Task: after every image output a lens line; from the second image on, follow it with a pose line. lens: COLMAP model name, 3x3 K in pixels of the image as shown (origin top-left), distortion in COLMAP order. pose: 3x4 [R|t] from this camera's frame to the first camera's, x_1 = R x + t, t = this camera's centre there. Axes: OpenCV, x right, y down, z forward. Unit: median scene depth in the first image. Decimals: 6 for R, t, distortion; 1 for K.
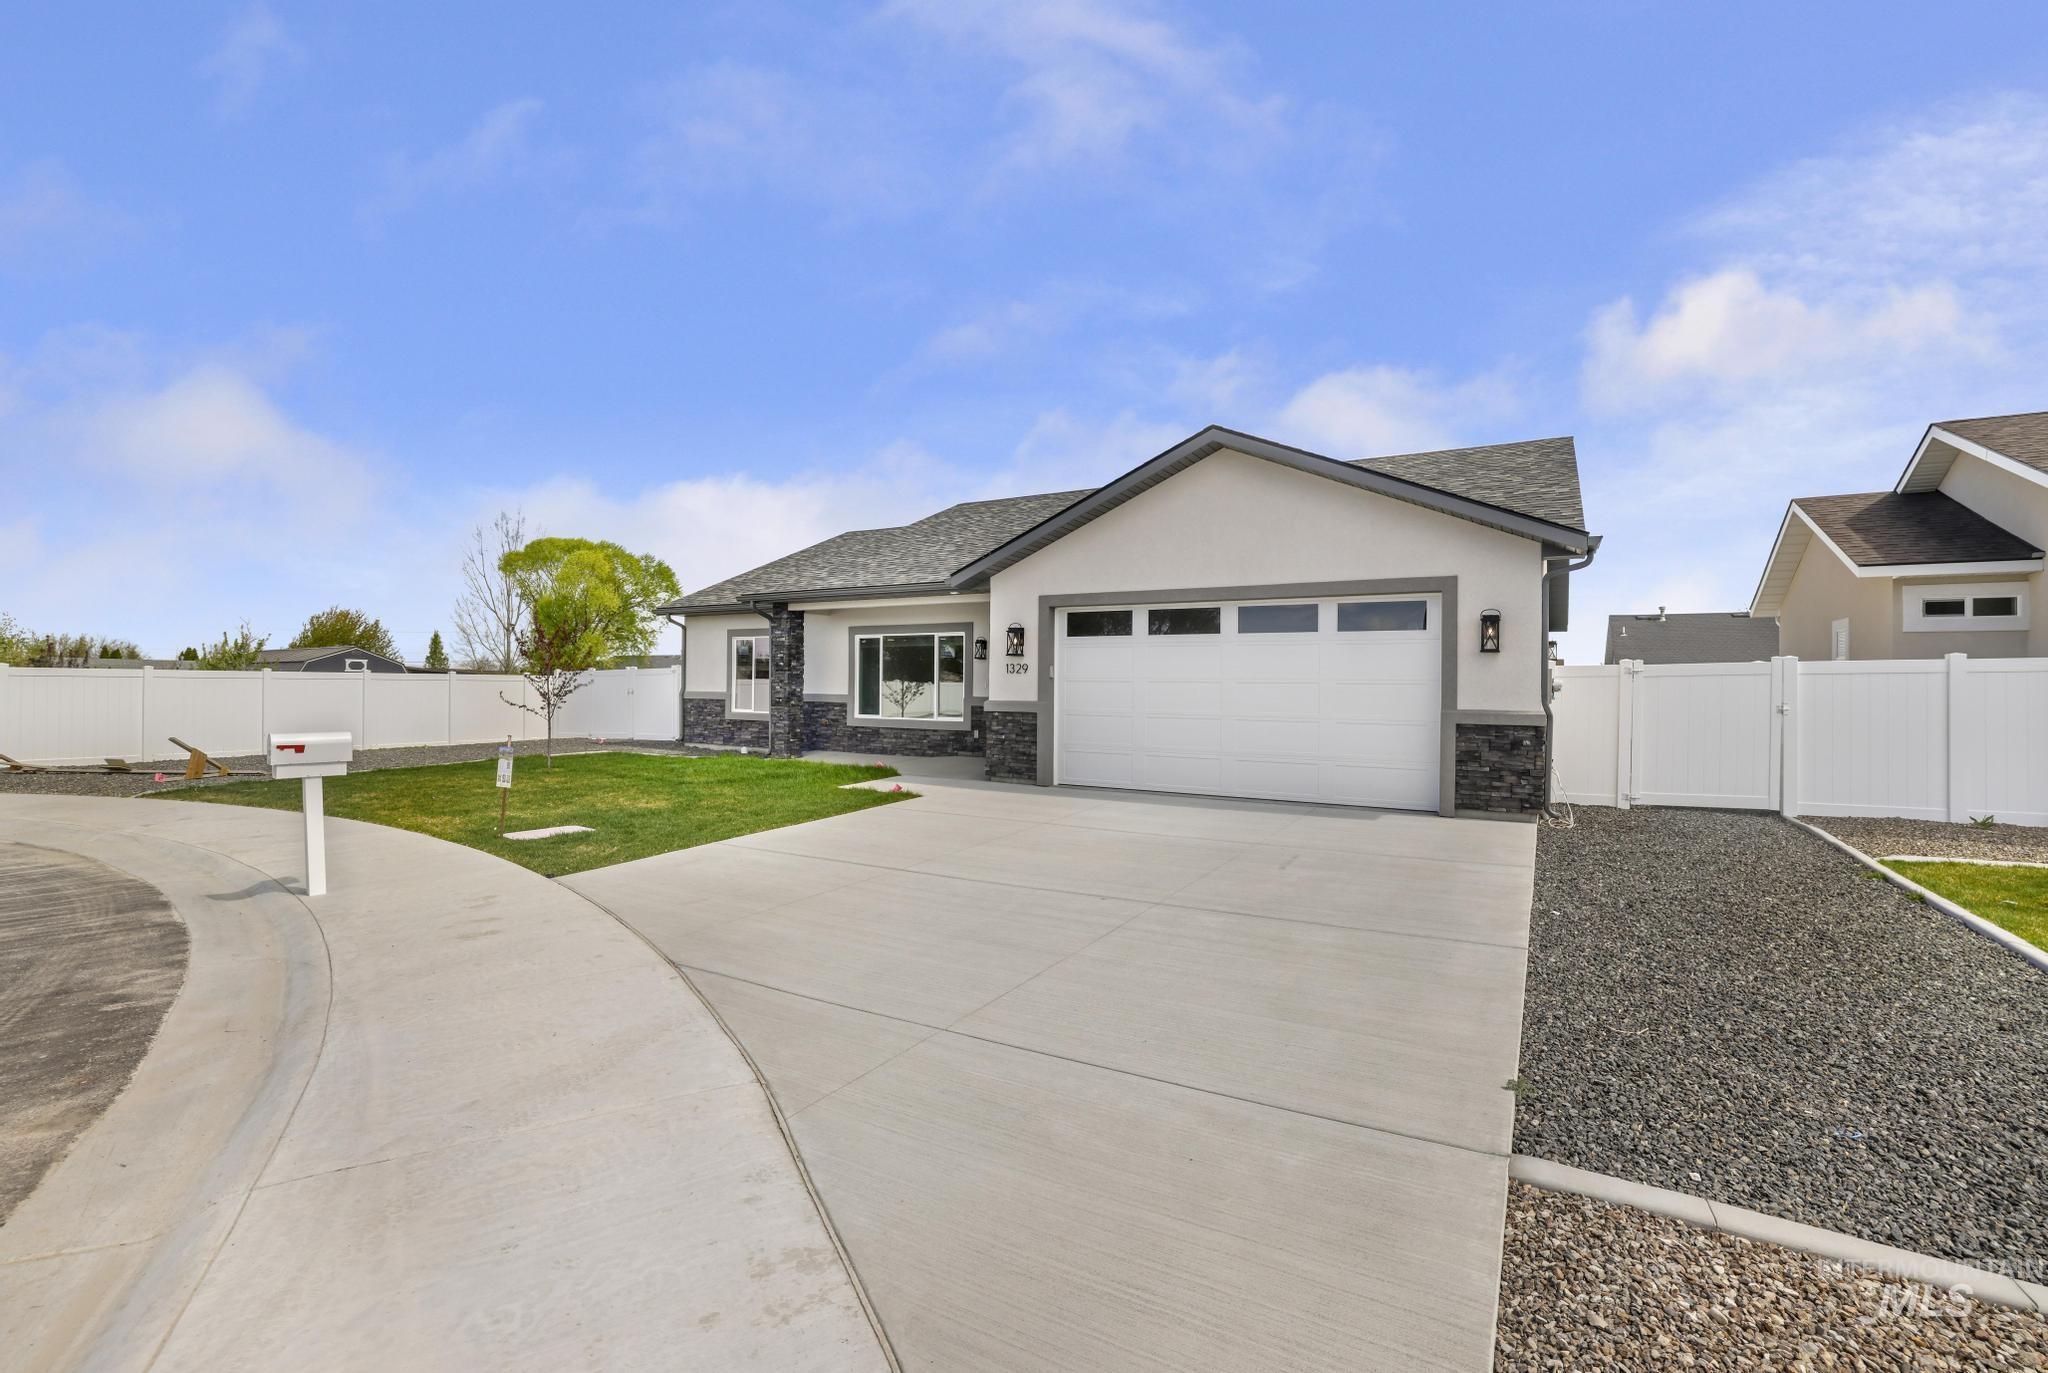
lens RADIAL K [[907.0, 0, 1024.0], [0, 907.0, 686.5], [0, 0, 1]] dist [-0.015121, 0.000163]
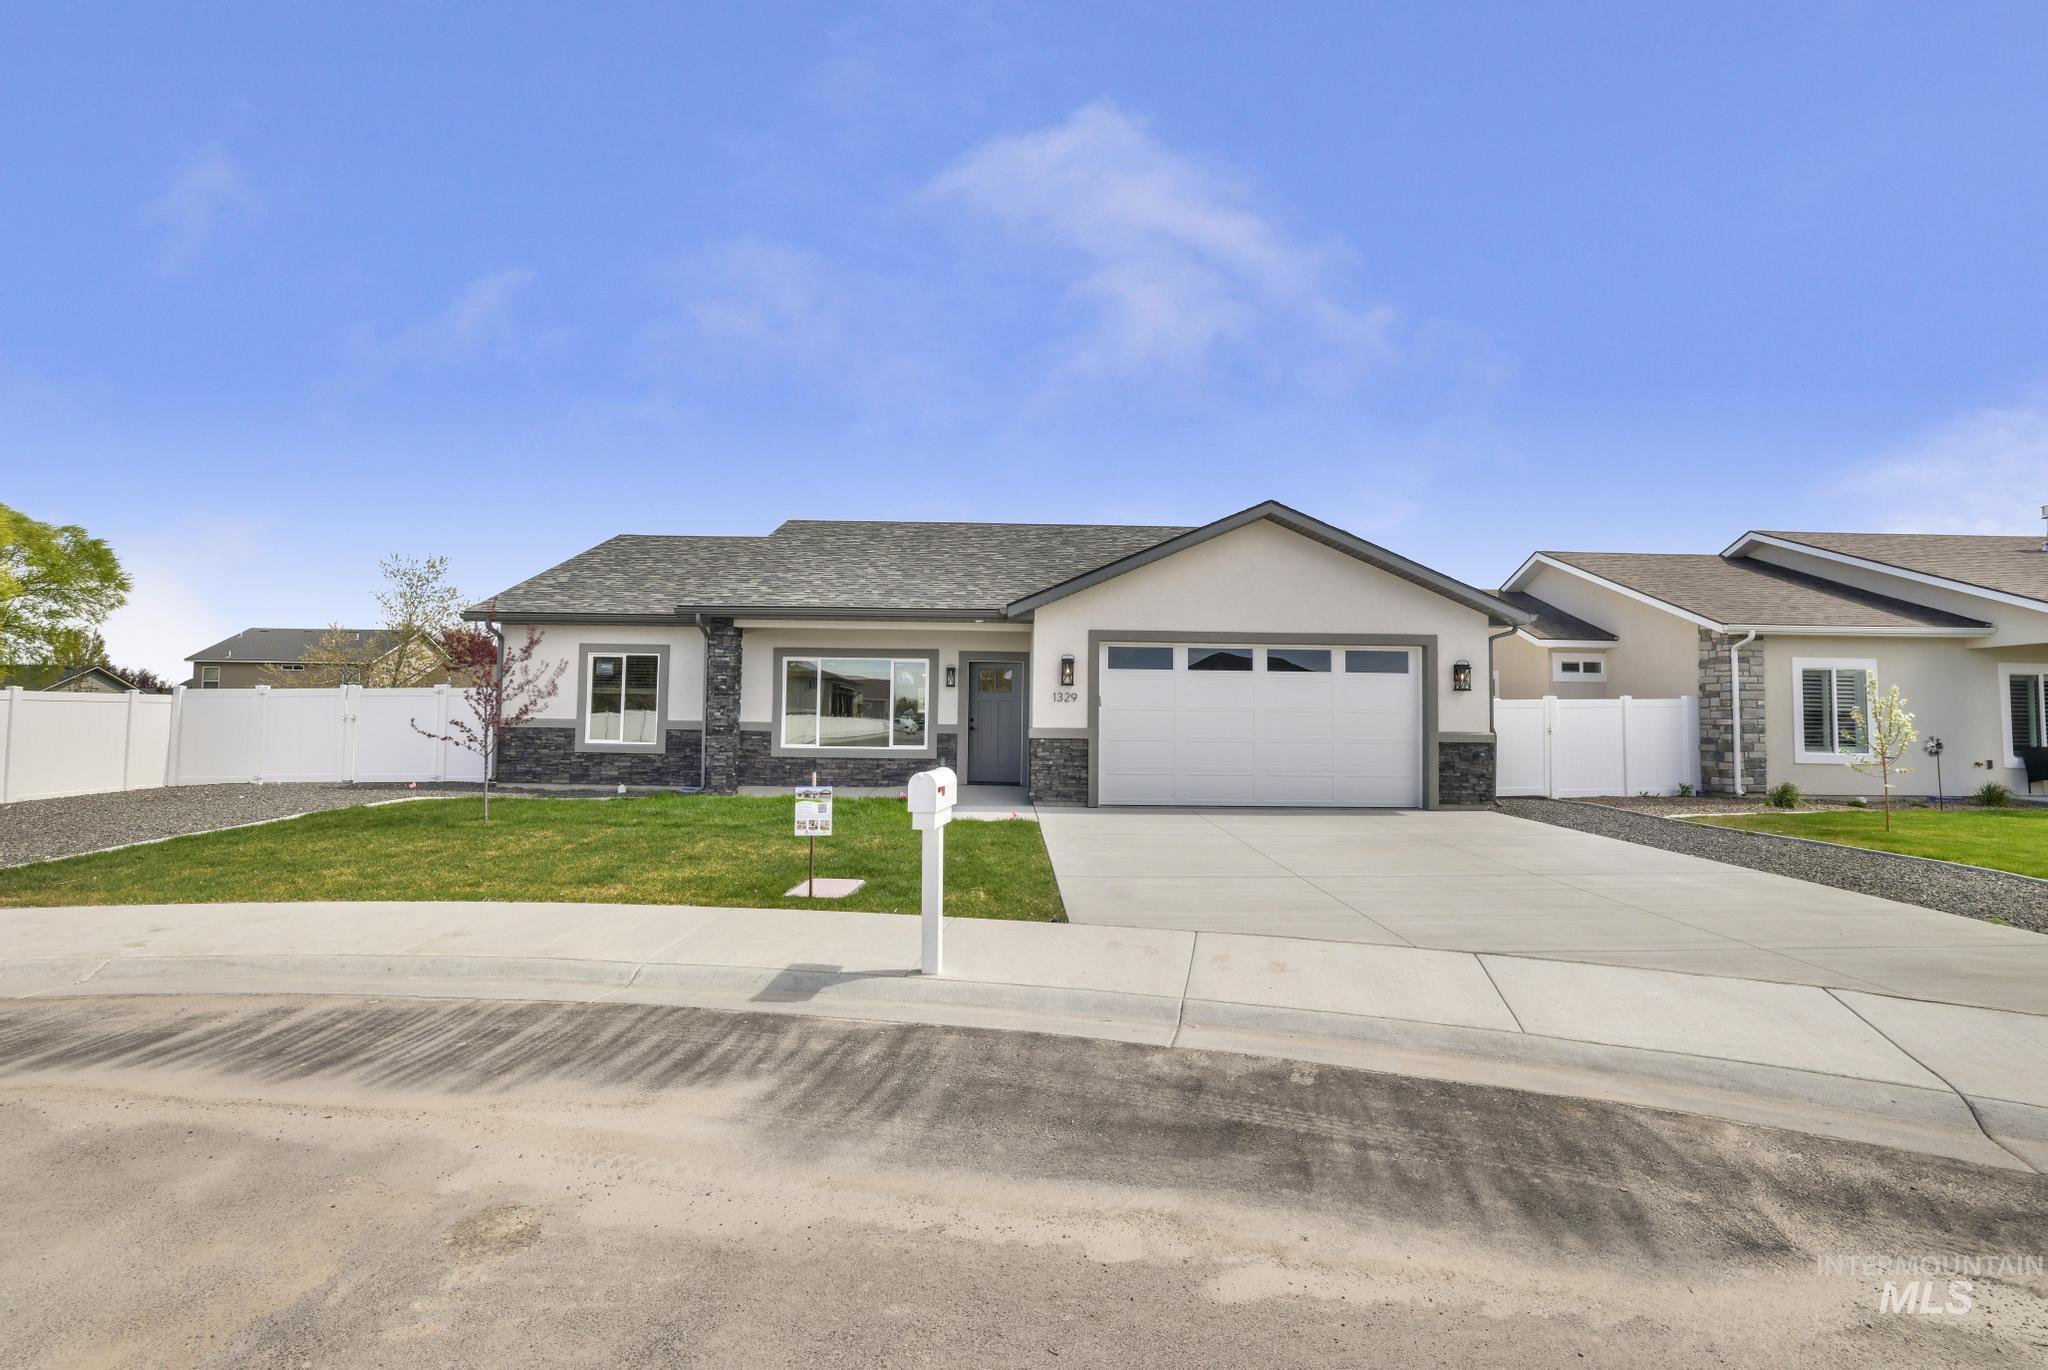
lens RADIAL K [[906.1, 0, 1024.0], [0, 906.1, 685.0], [0, 0, 1]] dist [-0.028922, -0.000020]
pose [[0.844796, 0.019569, 0.534731, -0.612012], [-0.003267, 0.999501, -0.031417, -0.000722], [-0.535079, 0.024794, 0.844438, 0.136250]]
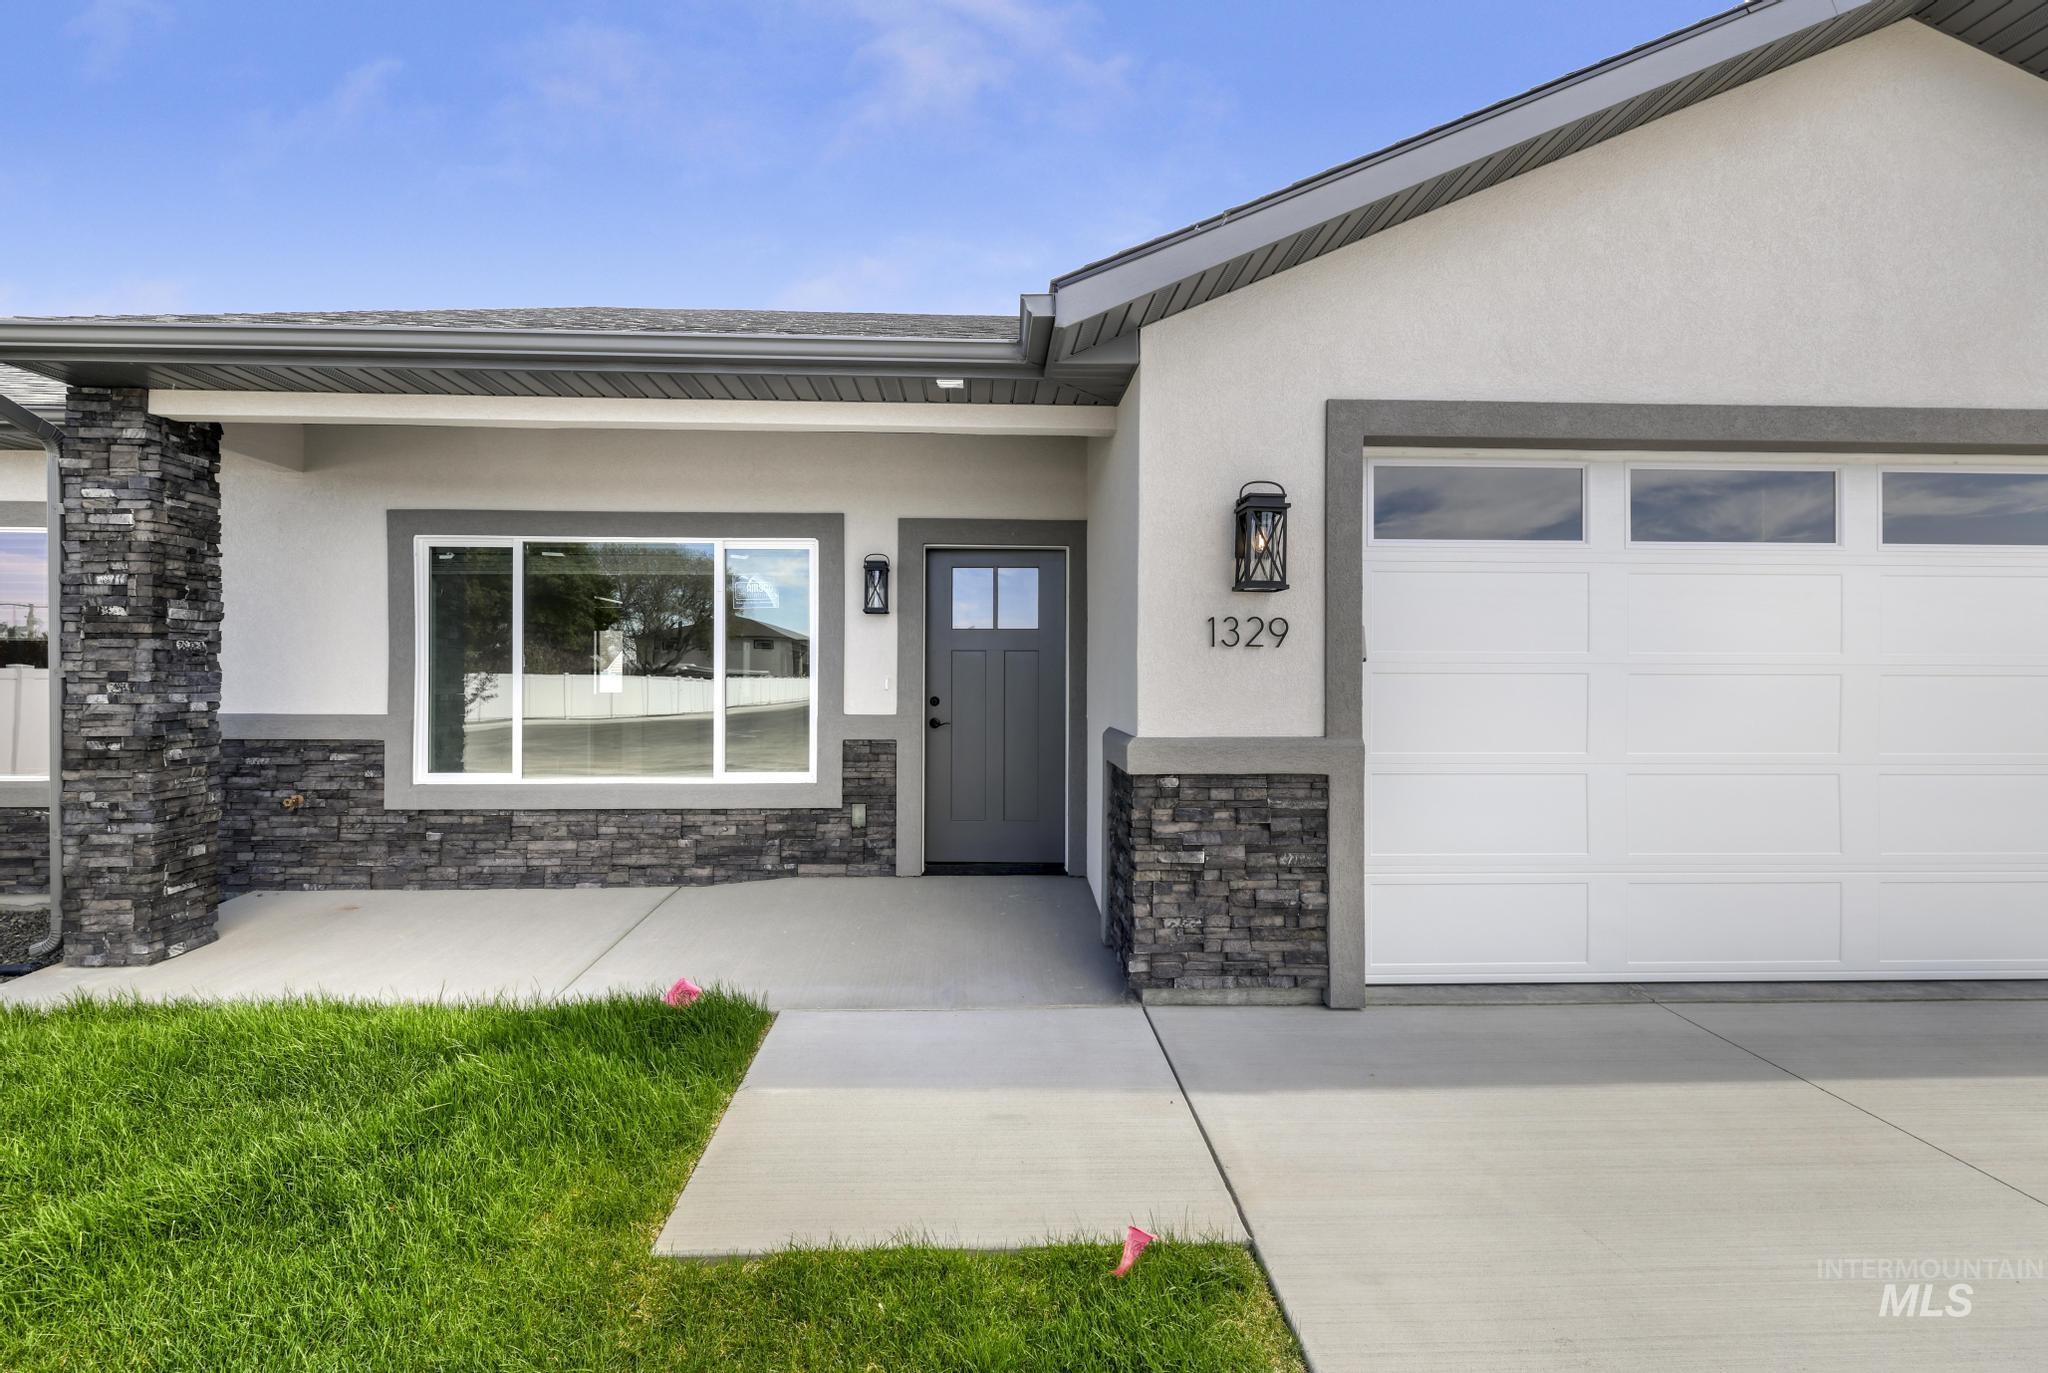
lens RADIAL K [[902.5, 0, 1020.3], [0, 902.5, 673.9], [0, 0, 1]] dist [0.001223, 0.000197]
pose [[0.834482, -0.007271, 0.550987, -0.240695], [0.006589, 0.999973, 0.003217, -0.007132], [-0.550996, 0.000946, 0.834508, 0.788095]]
